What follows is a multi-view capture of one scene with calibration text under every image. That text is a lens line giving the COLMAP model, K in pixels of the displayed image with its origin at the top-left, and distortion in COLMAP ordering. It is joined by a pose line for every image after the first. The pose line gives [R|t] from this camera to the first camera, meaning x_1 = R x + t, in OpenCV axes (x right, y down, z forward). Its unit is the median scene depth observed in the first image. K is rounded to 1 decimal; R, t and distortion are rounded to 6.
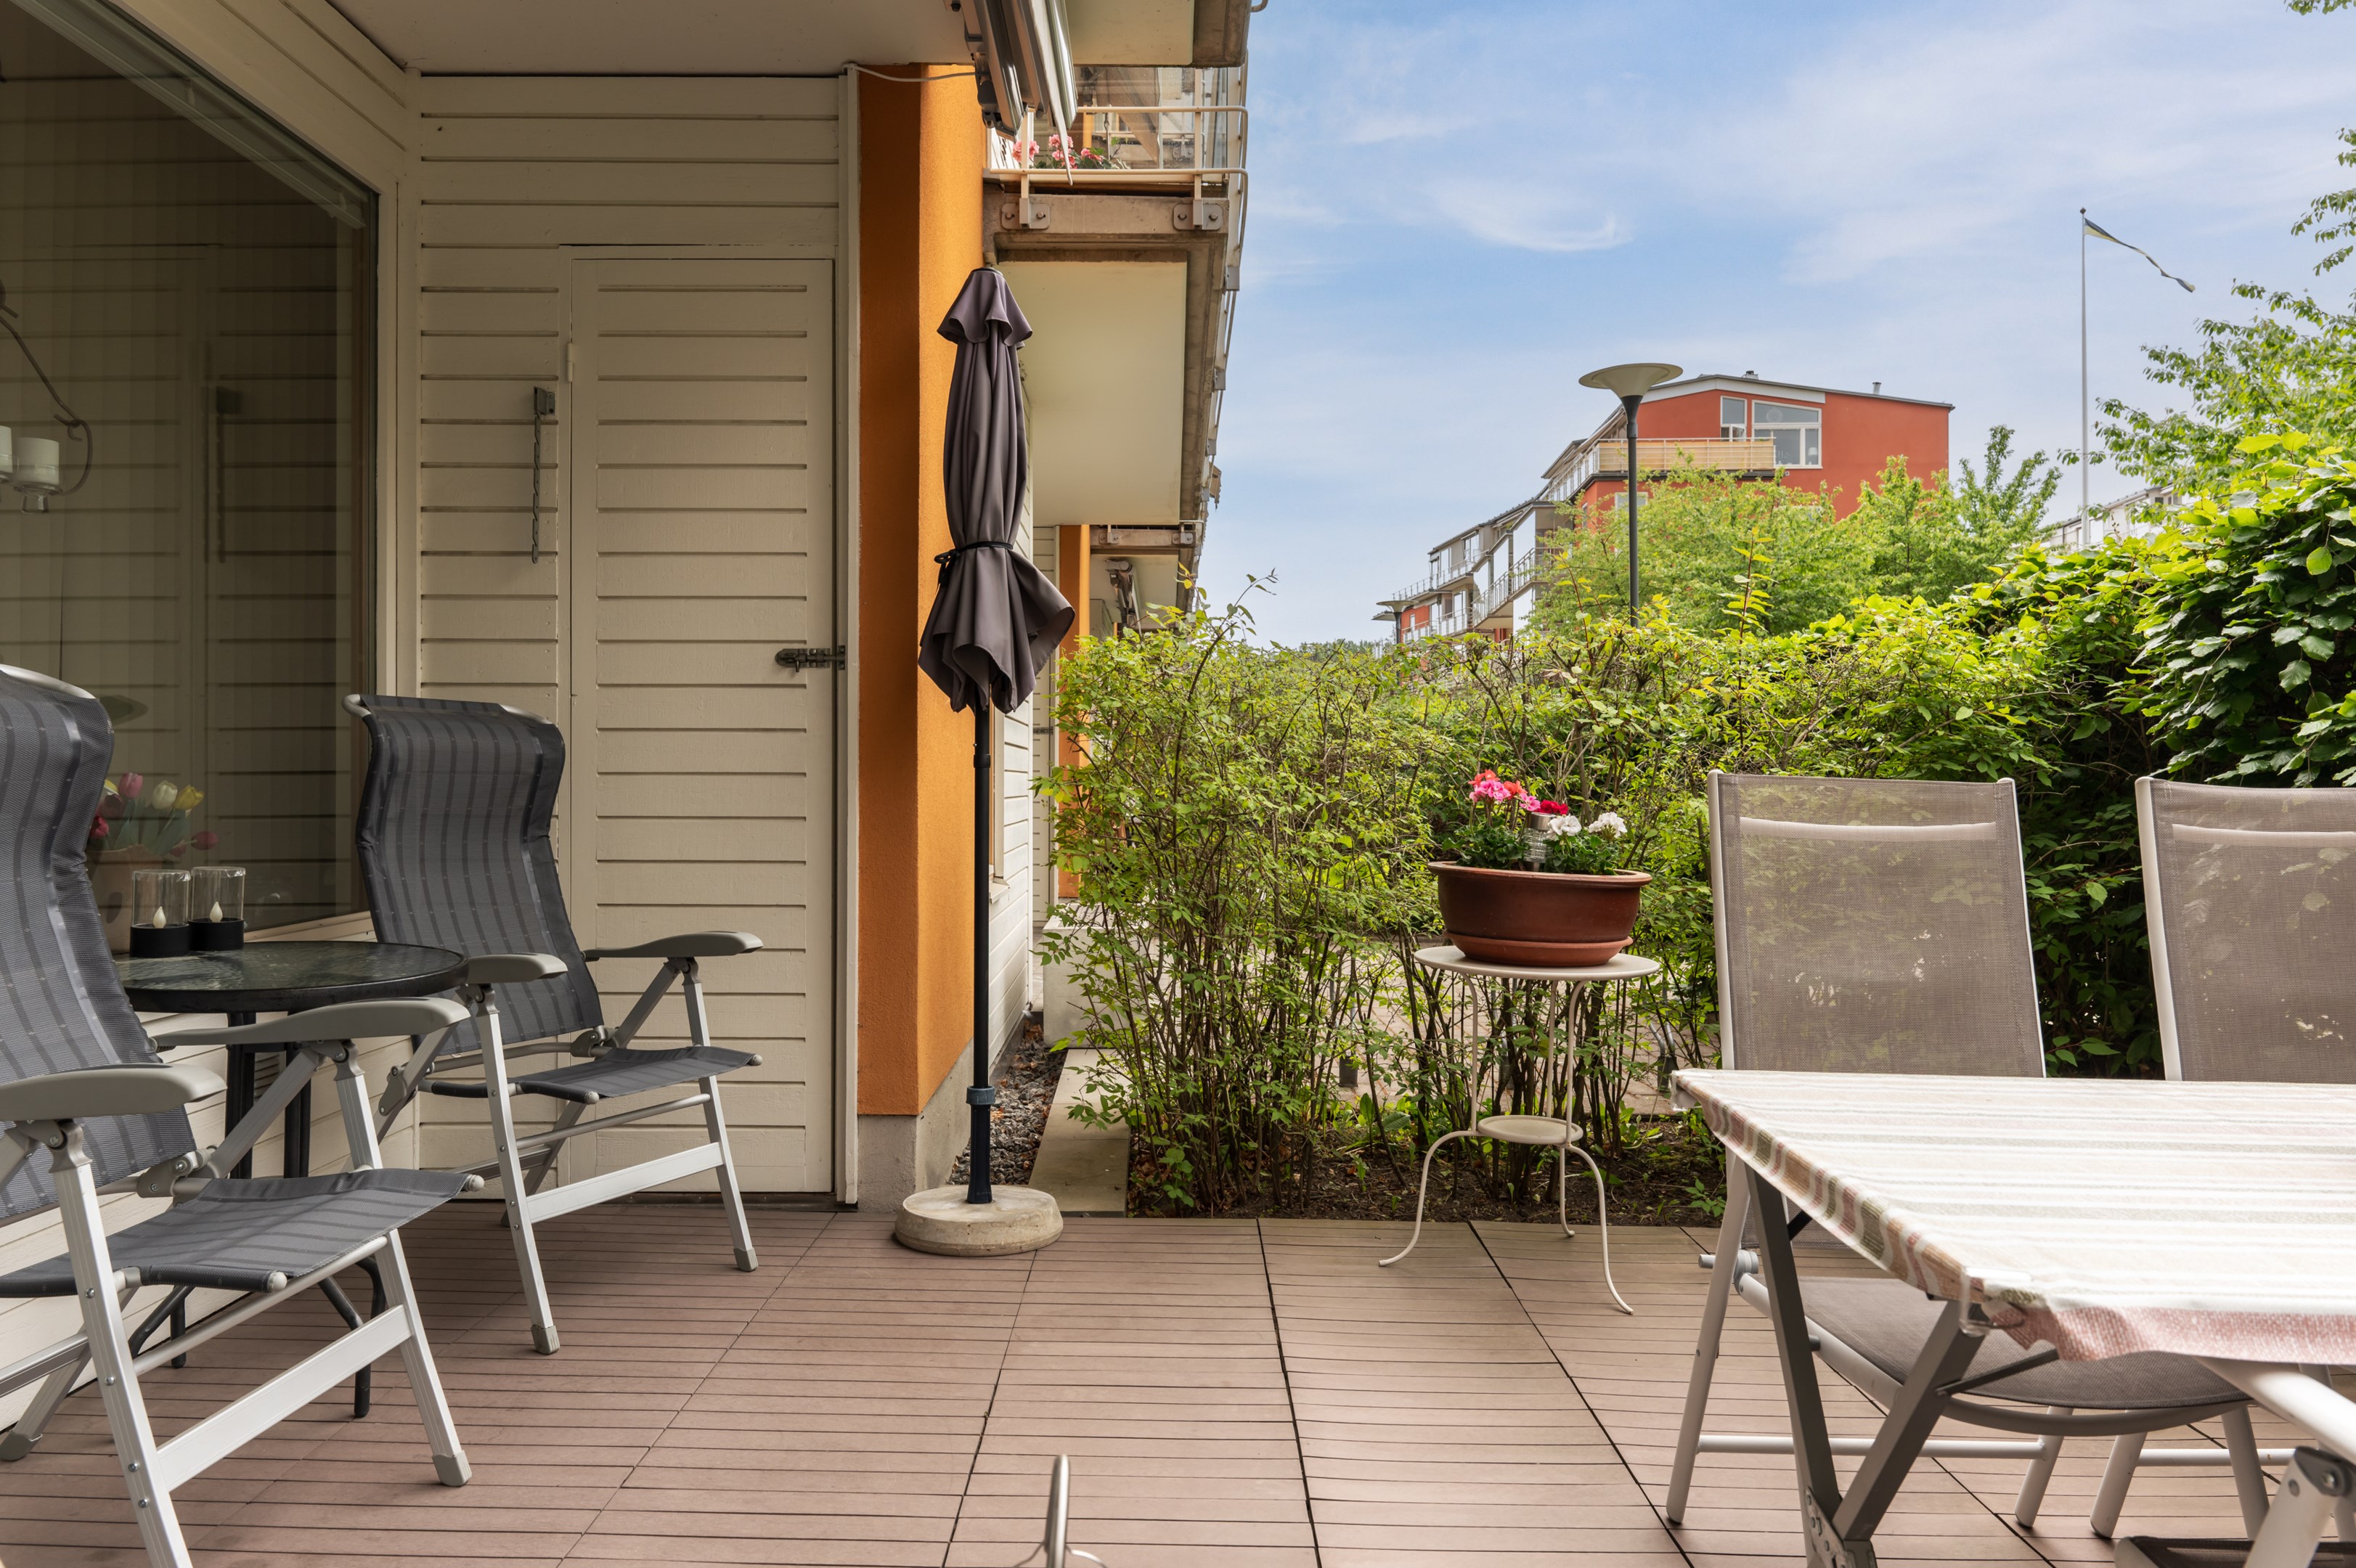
lens RADIAL K [[1635.7, 0, 1203.6], [0, 1635.7, 805.2], [0, 0, 1]] dist [0.013123, -0.030335]
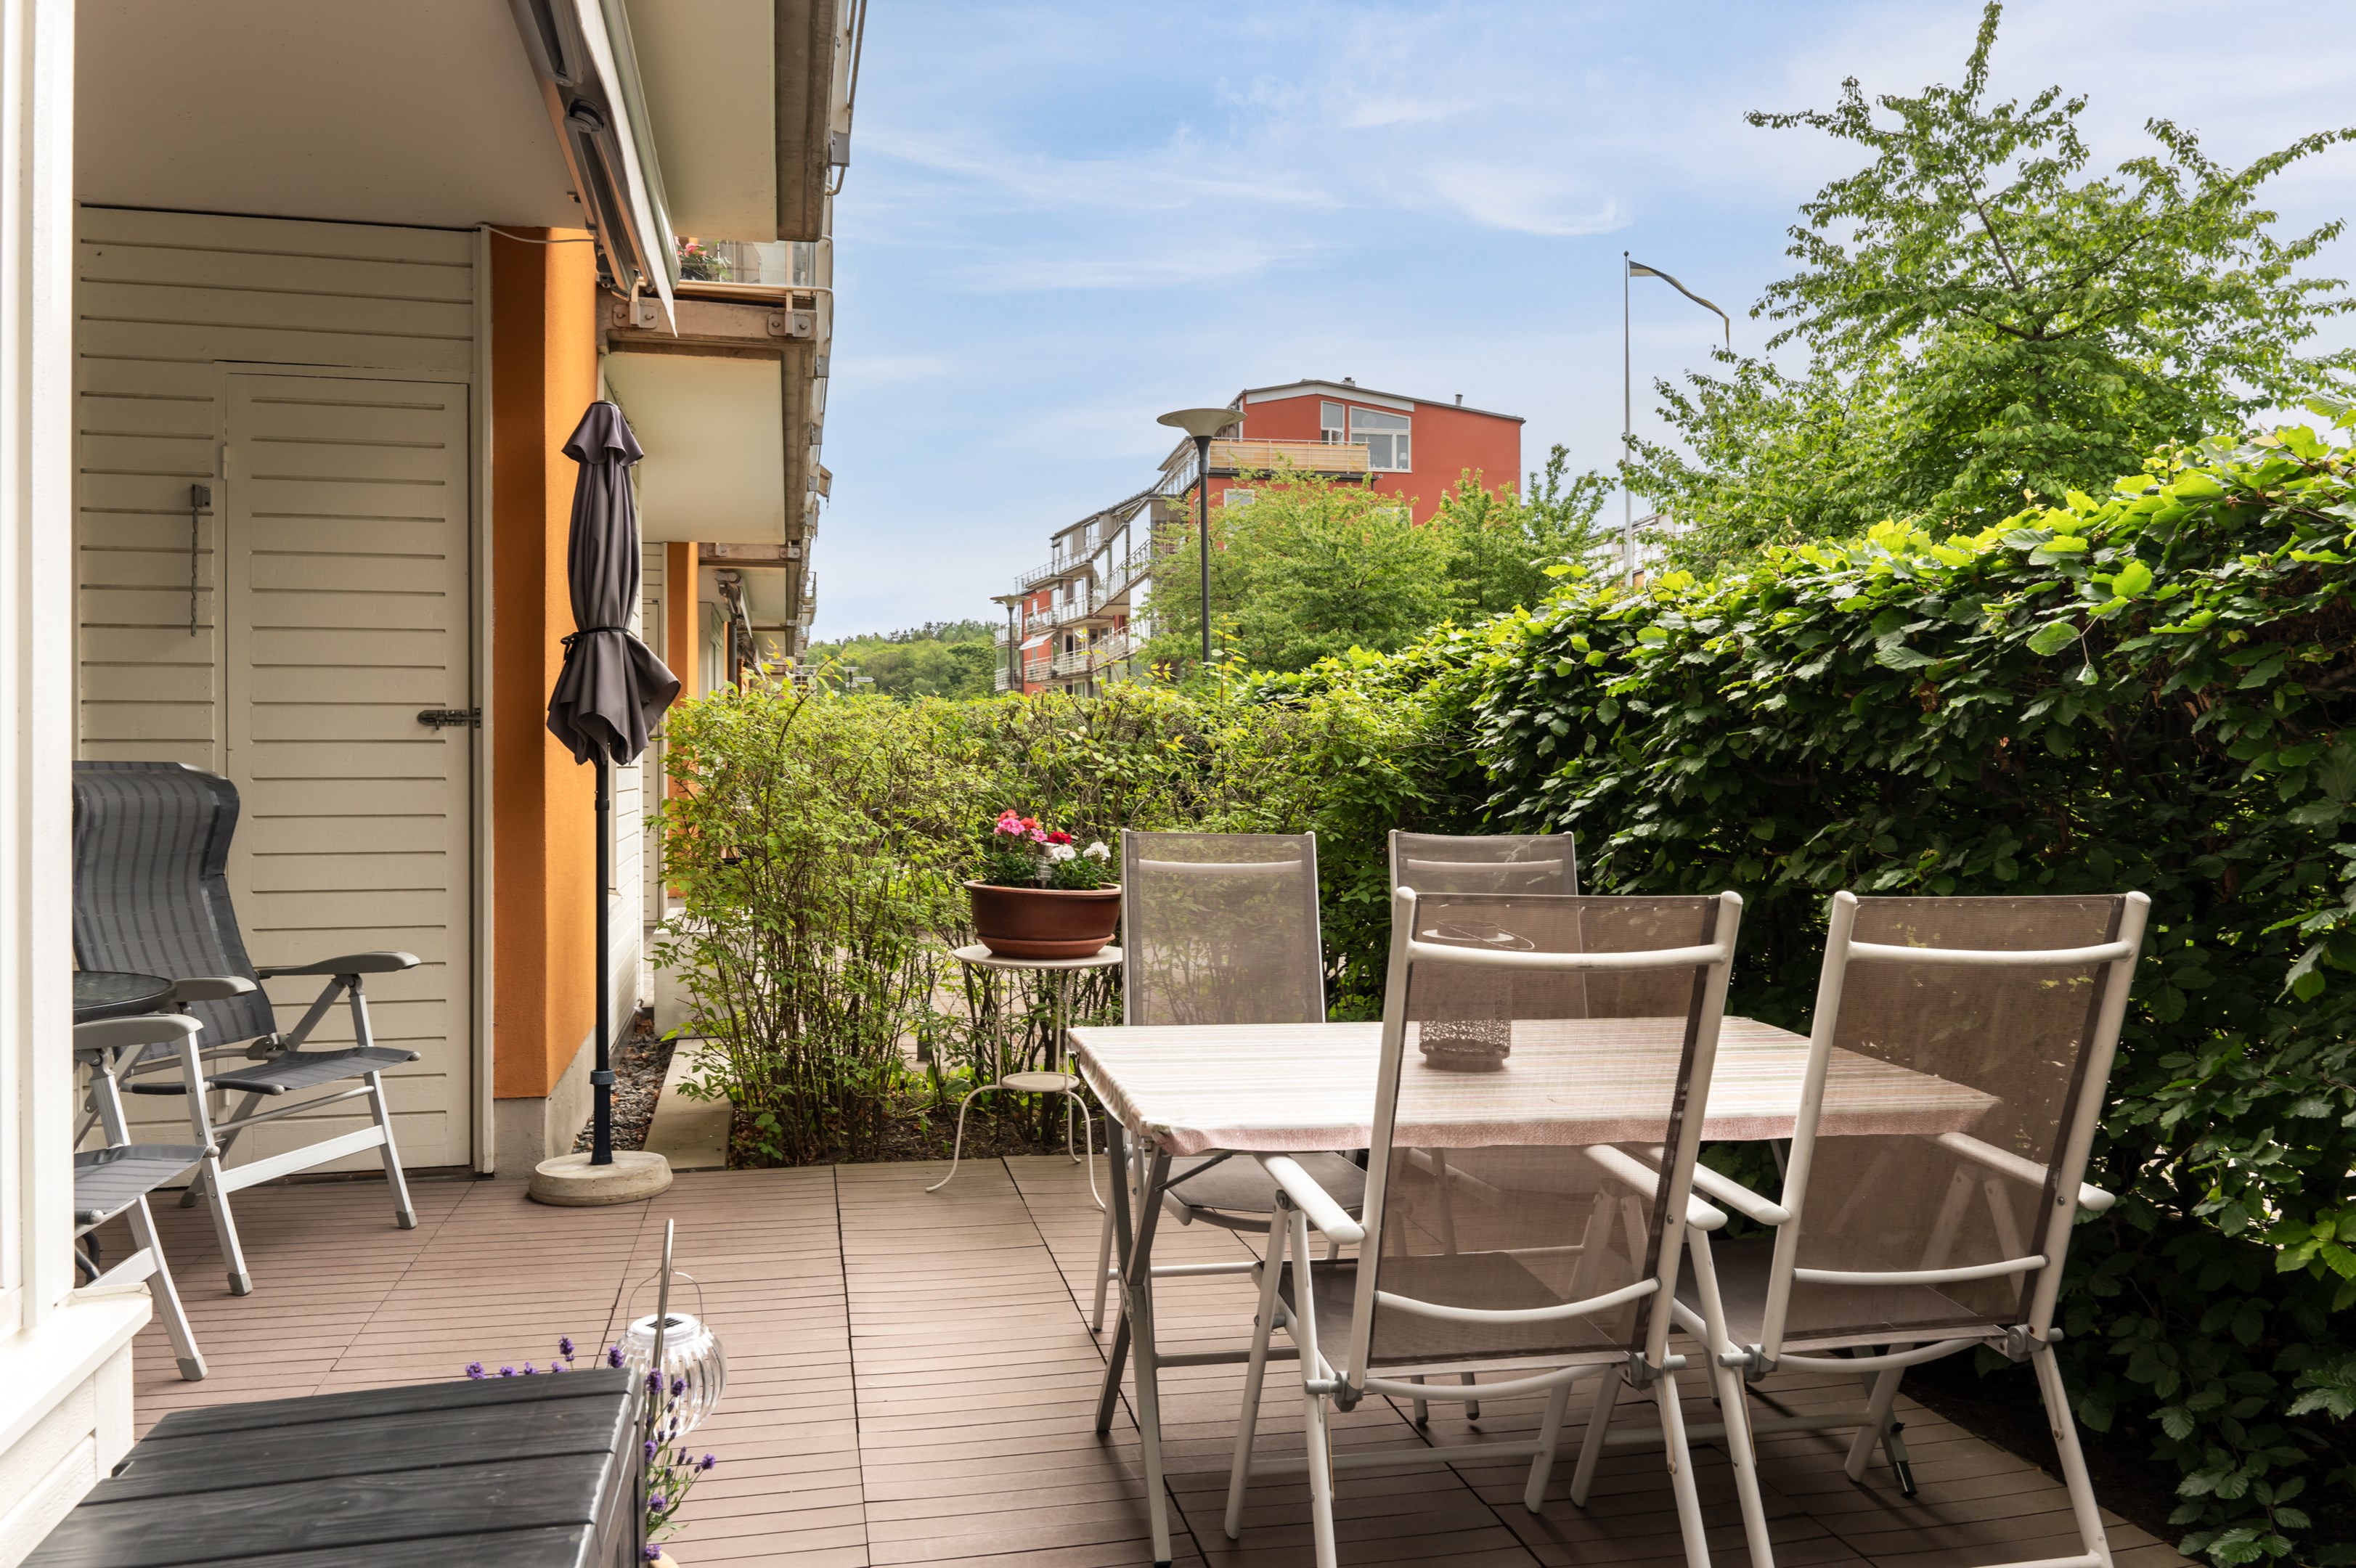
lens RADIAL K [[1598.4, 0, 1186.5], [0, 1598.4, 772.6], [0, 0, 1]] dist [0.002377, -0.004344]
pose [[0.974676, -0.005478, 0.223554, 0.023233], [0.008274, 0.999899, -0.011574, -0.032312], [-0.223468, 0.013131, 0.974623, -0.258273]]
